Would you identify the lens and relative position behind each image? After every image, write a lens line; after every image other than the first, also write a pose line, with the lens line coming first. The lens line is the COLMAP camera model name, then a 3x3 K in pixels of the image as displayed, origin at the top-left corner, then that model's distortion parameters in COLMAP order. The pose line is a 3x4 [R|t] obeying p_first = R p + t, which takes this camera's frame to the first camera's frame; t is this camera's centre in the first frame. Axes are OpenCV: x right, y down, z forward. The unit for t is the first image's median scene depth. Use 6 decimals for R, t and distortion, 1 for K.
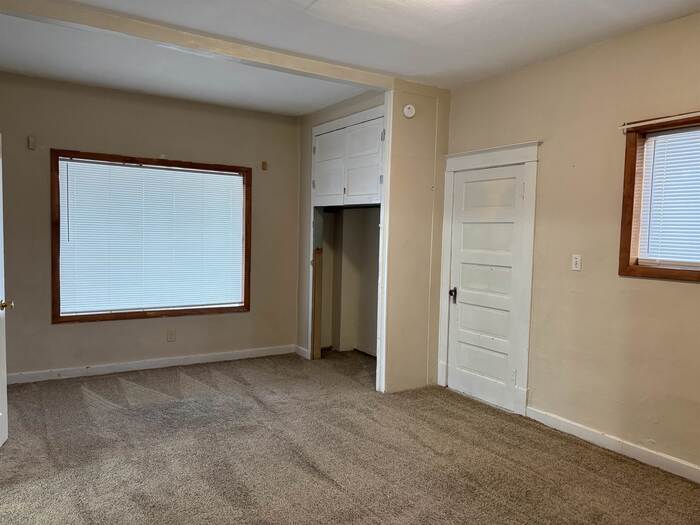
lens RADIAL K [[532.1, 0, 350.7], [0, 532.1, 263.6], [0, 0, 1]] dist [0.051193, -0.038959]
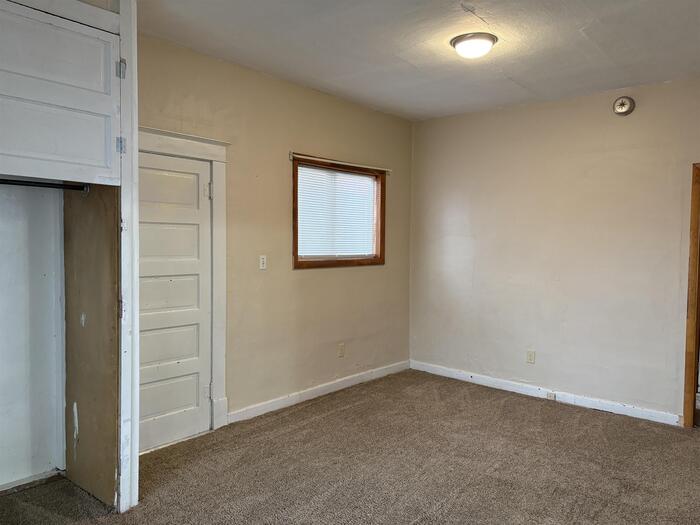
lens RADIAL K [[532.1, 0, 349.2], [0, 532.1, 263.4], [0, 0, 1]] dist [0.051193, -0.038959]
pose [[-0.310647, -0.062500, 0.948468, -0.704181], [0.041200, 0.996013, 0.079127, -0.081115], [-0.949632, 0.063657, -0.306833, 1.168610]]
